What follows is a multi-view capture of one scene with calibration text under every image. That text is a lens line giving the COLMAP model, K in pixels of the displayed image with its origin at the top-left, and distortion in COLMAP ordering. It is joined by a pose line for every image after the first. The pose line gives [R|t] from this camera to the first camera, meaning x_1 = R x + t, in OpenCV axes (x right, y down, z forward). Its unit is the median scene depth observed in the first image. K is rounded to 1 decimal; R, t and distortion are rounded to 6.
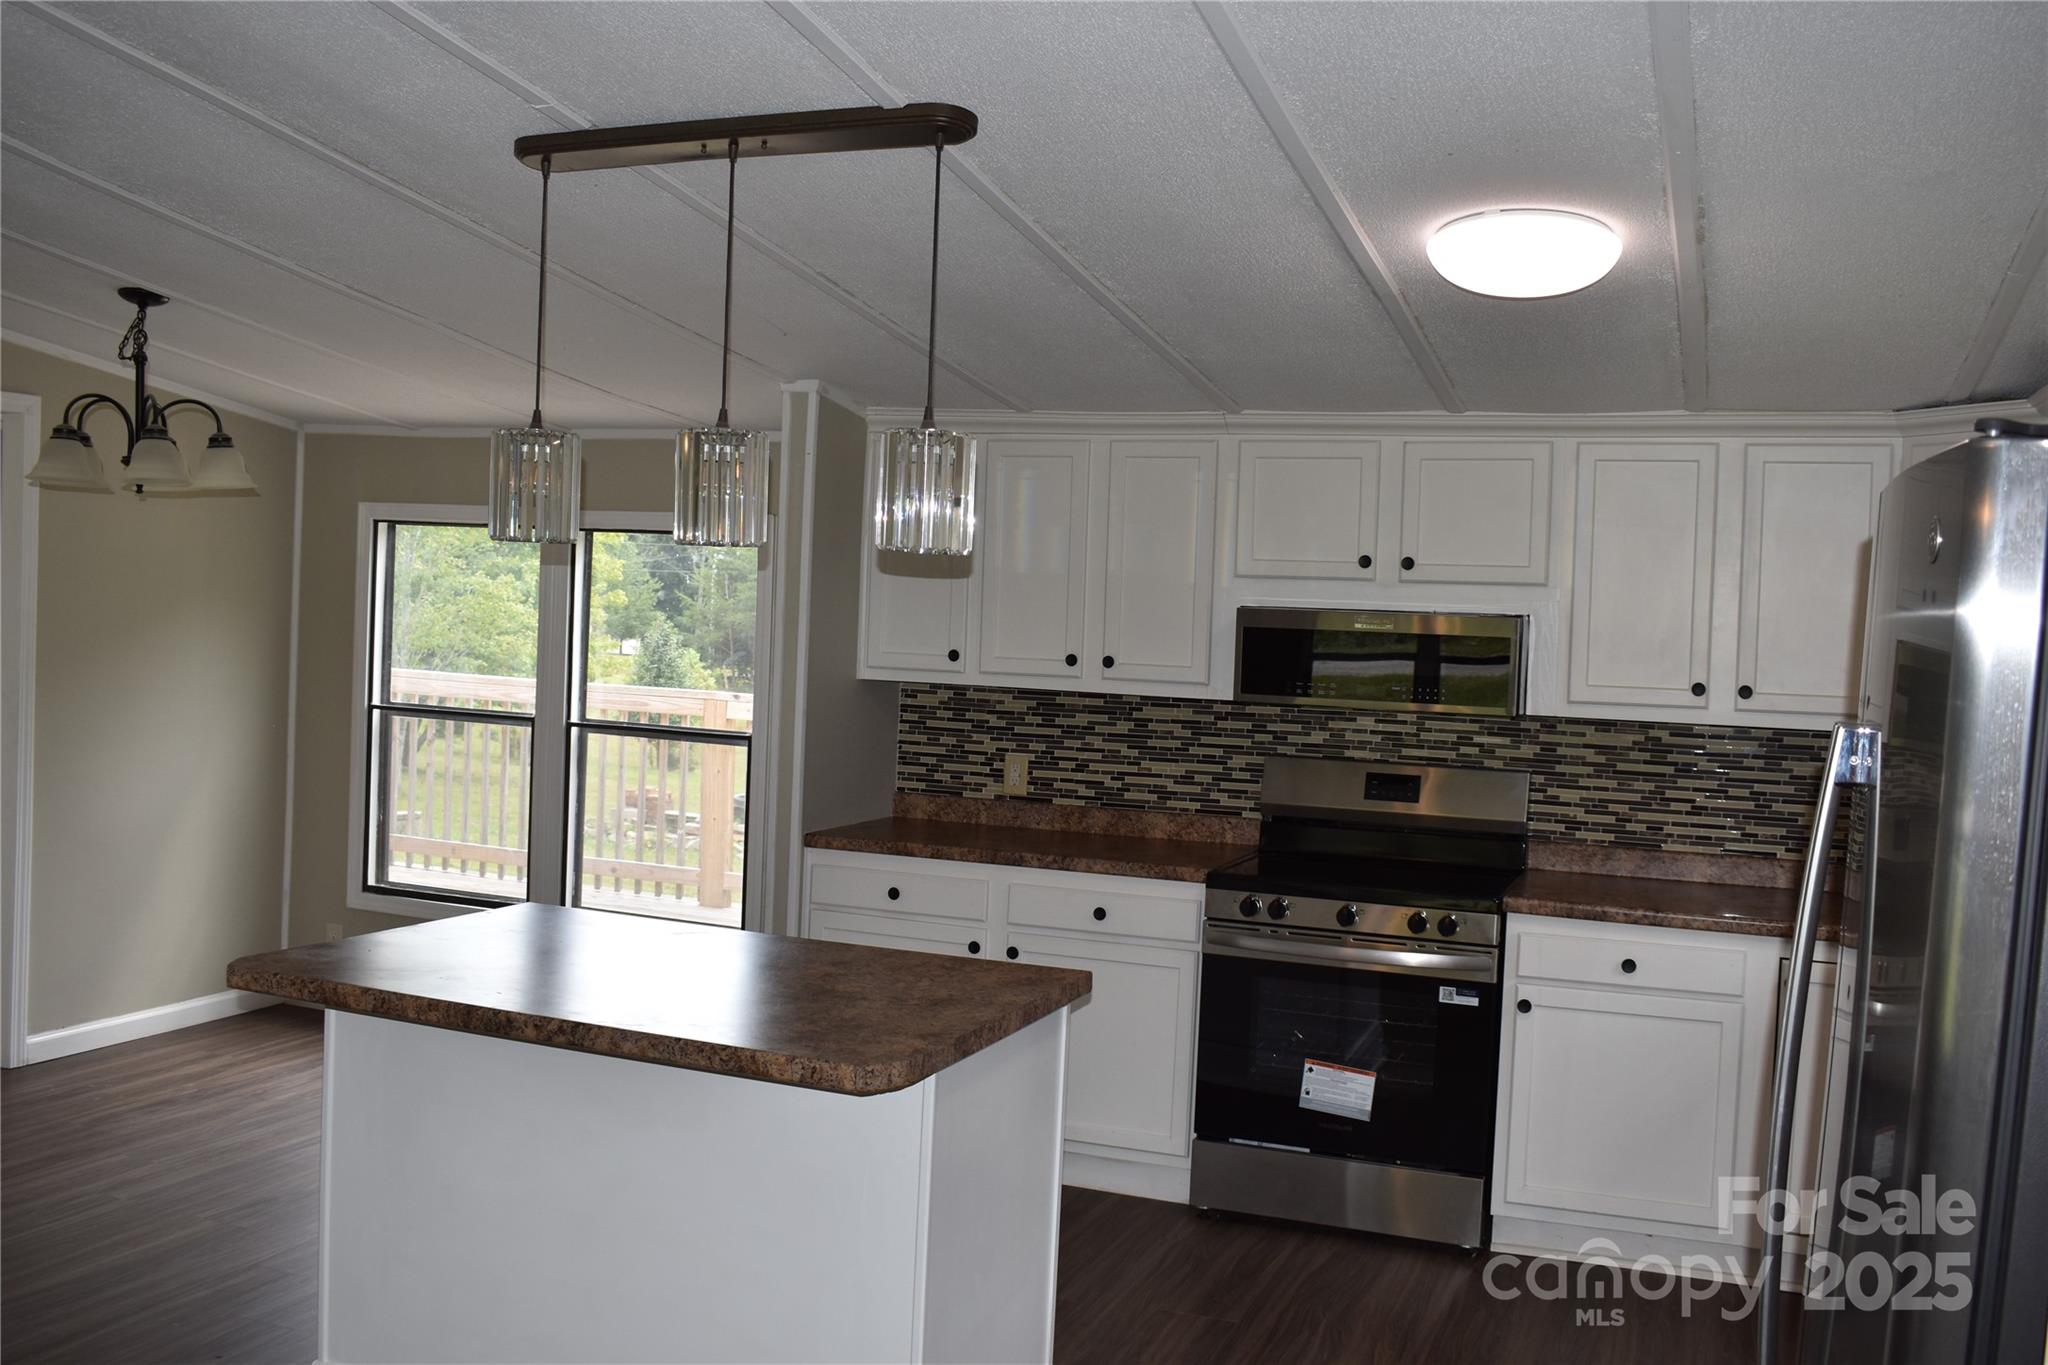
lens RADIAL K [[1871.8, 0, 1017.6], [0, 1871.8, 678.1], [0, 0, 1]] dist [-0.076834, 0.000000]
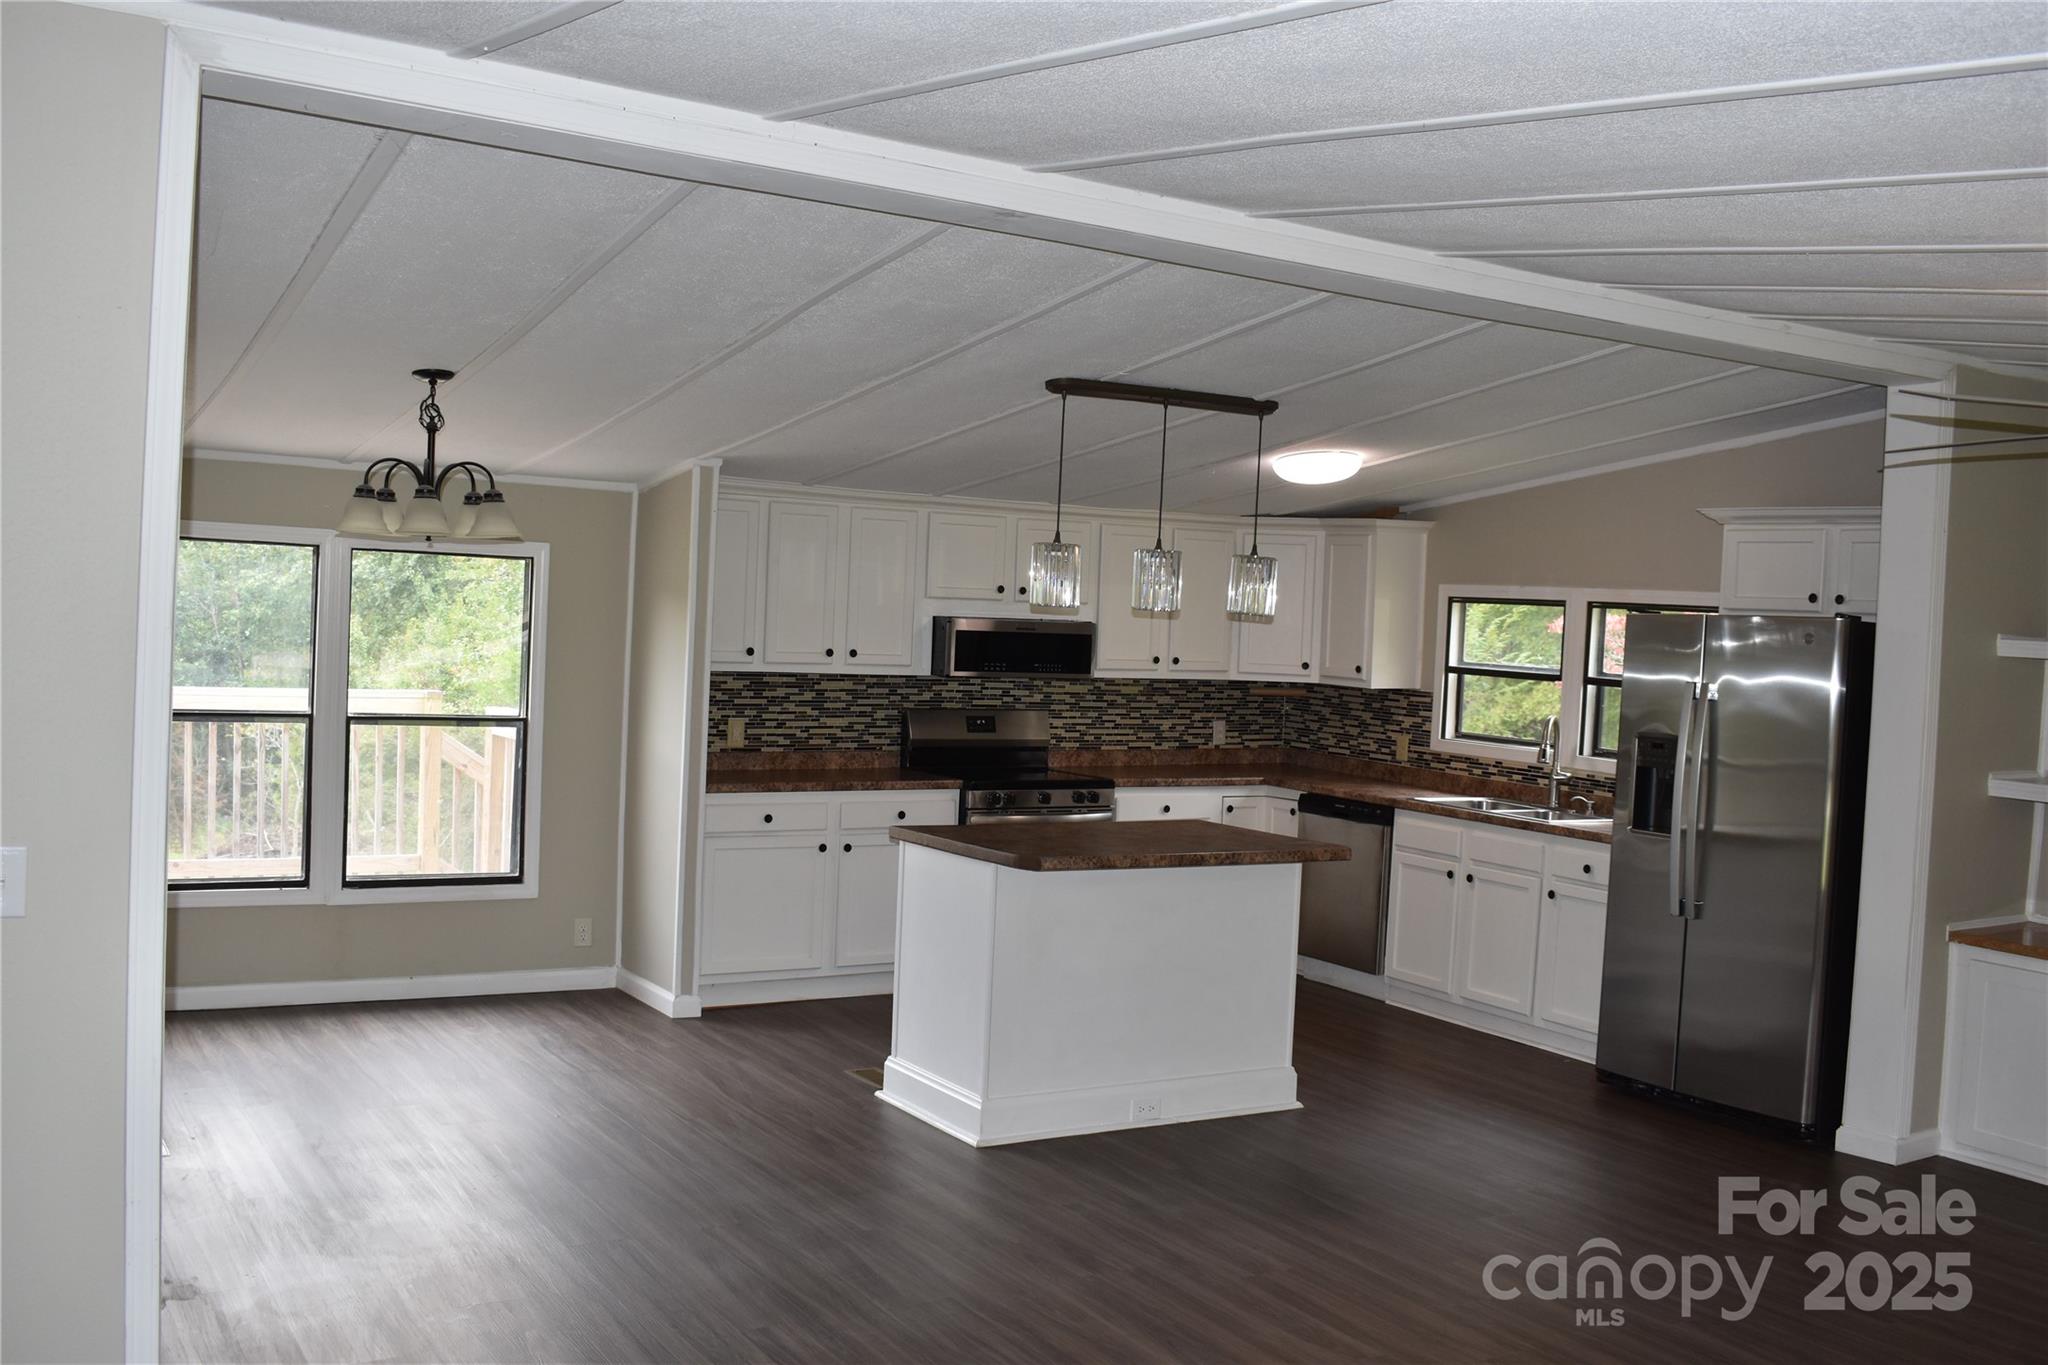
lens RADIAL K [[1871.8, 0, 1026.1], [0, 1871.8, 684.0], [0, 0, 1]] dist [-0.076834, 0.000000]
pose [[0.610032, -0.045044, 0.791096, -1.078743], [0.013242, 0.998823, 0.046660, -0.053353], [-0.792266, -0.017988, 0.609910, -0.037394]]
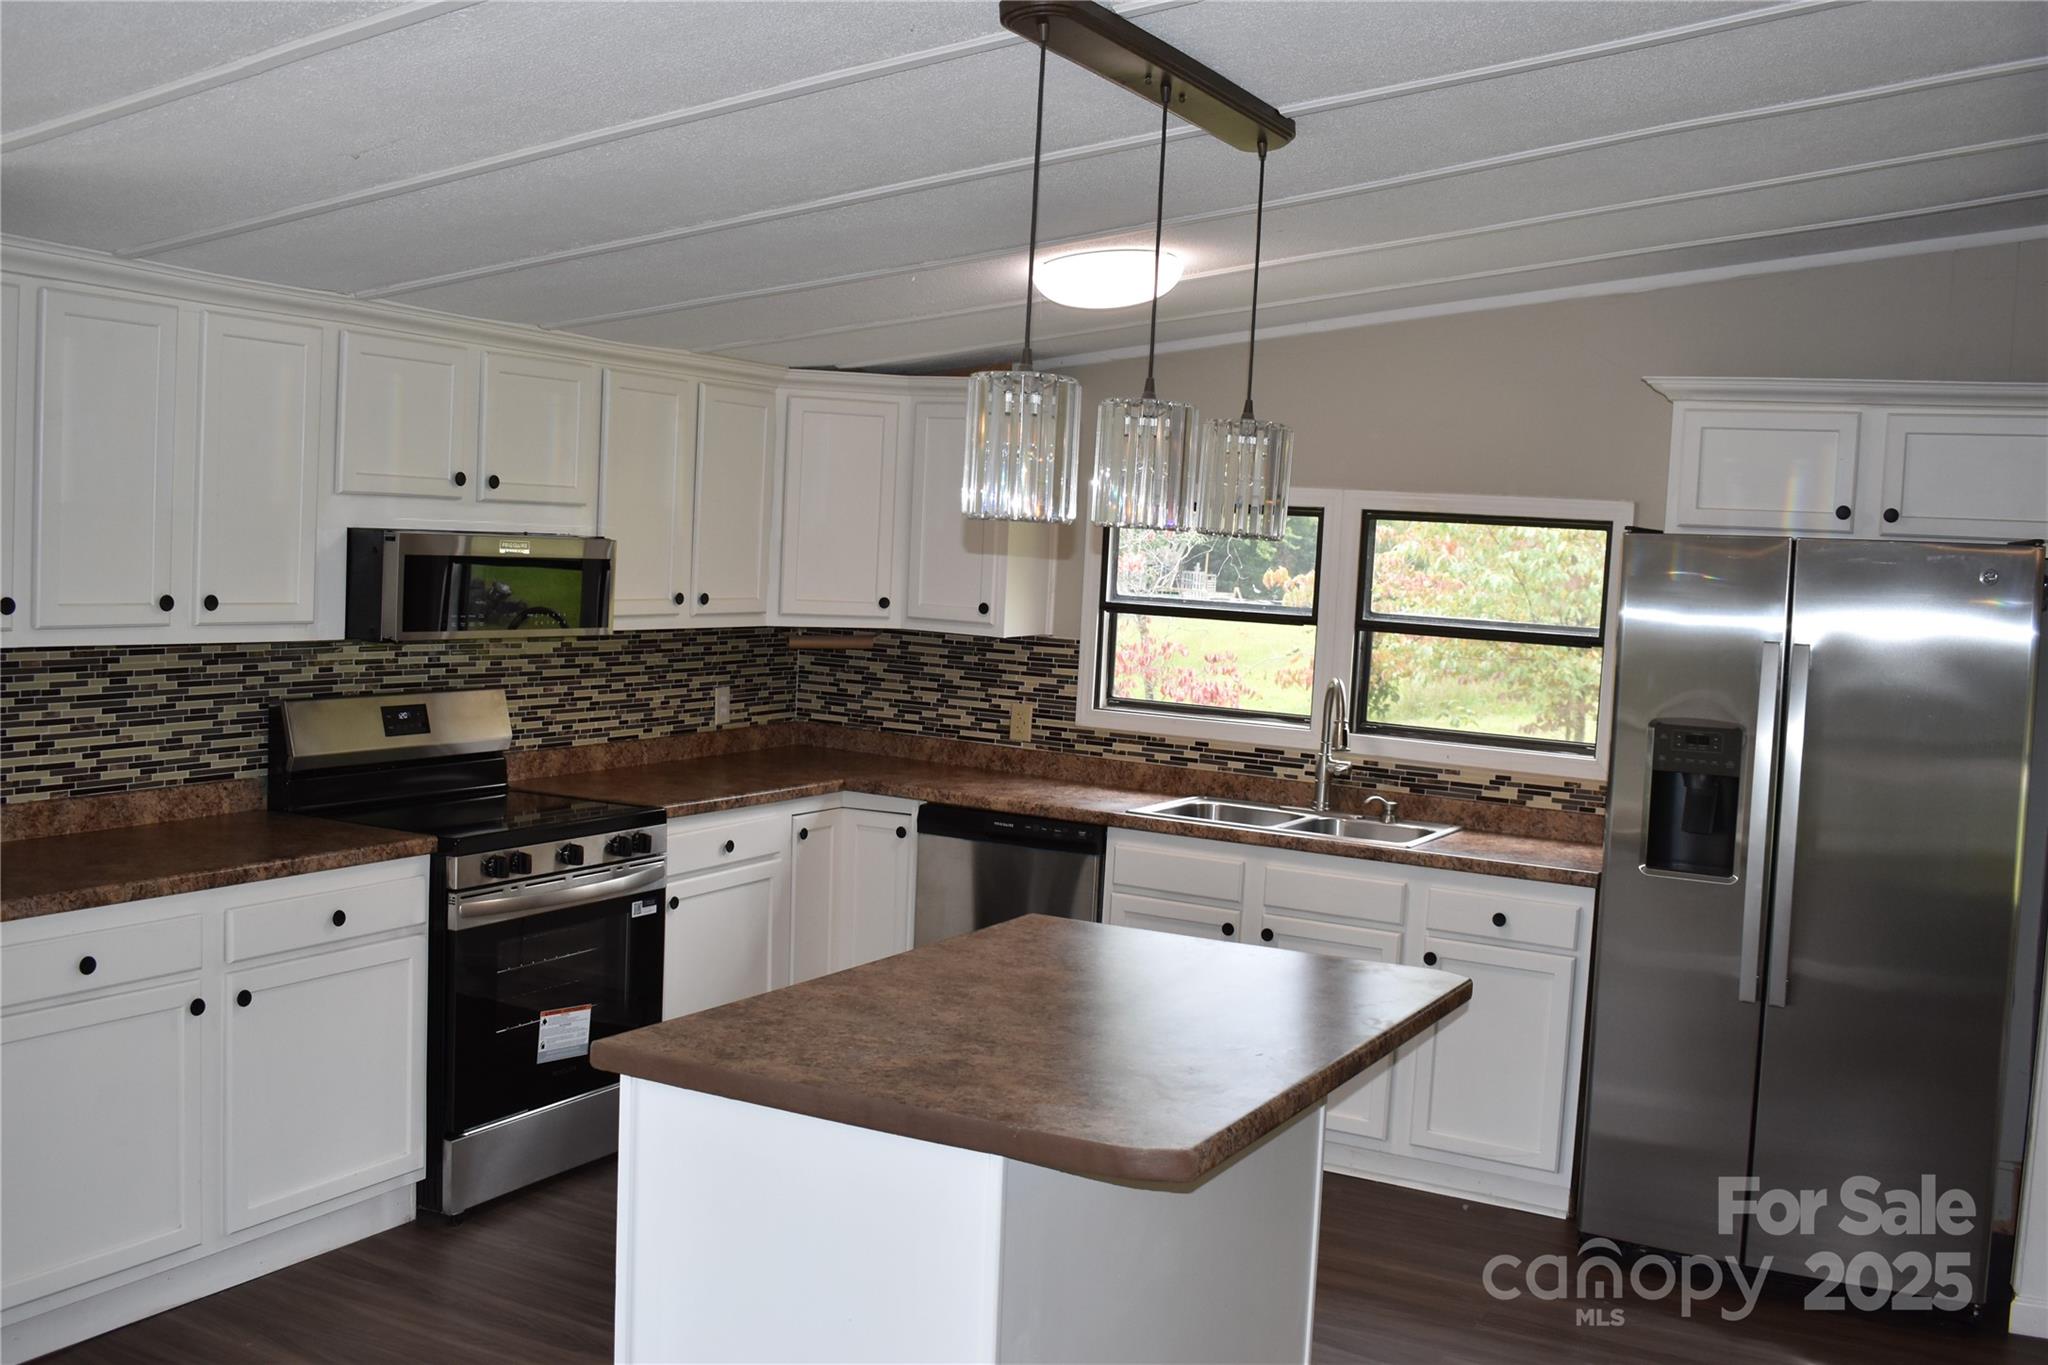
lens RADIAL K [[1871.8, 0, 1026.6], [0, 1871.8, 676.8], [0, 0, 1]] dist [-0.076834, 0.000000]
pose [[0.132811, -0.100159, 0.986068, -0.661881], [-0.001721, 0.994856, 0.101283, -0.056203], [-0.991140, -0.015149, 0.131955, 0.574640]]
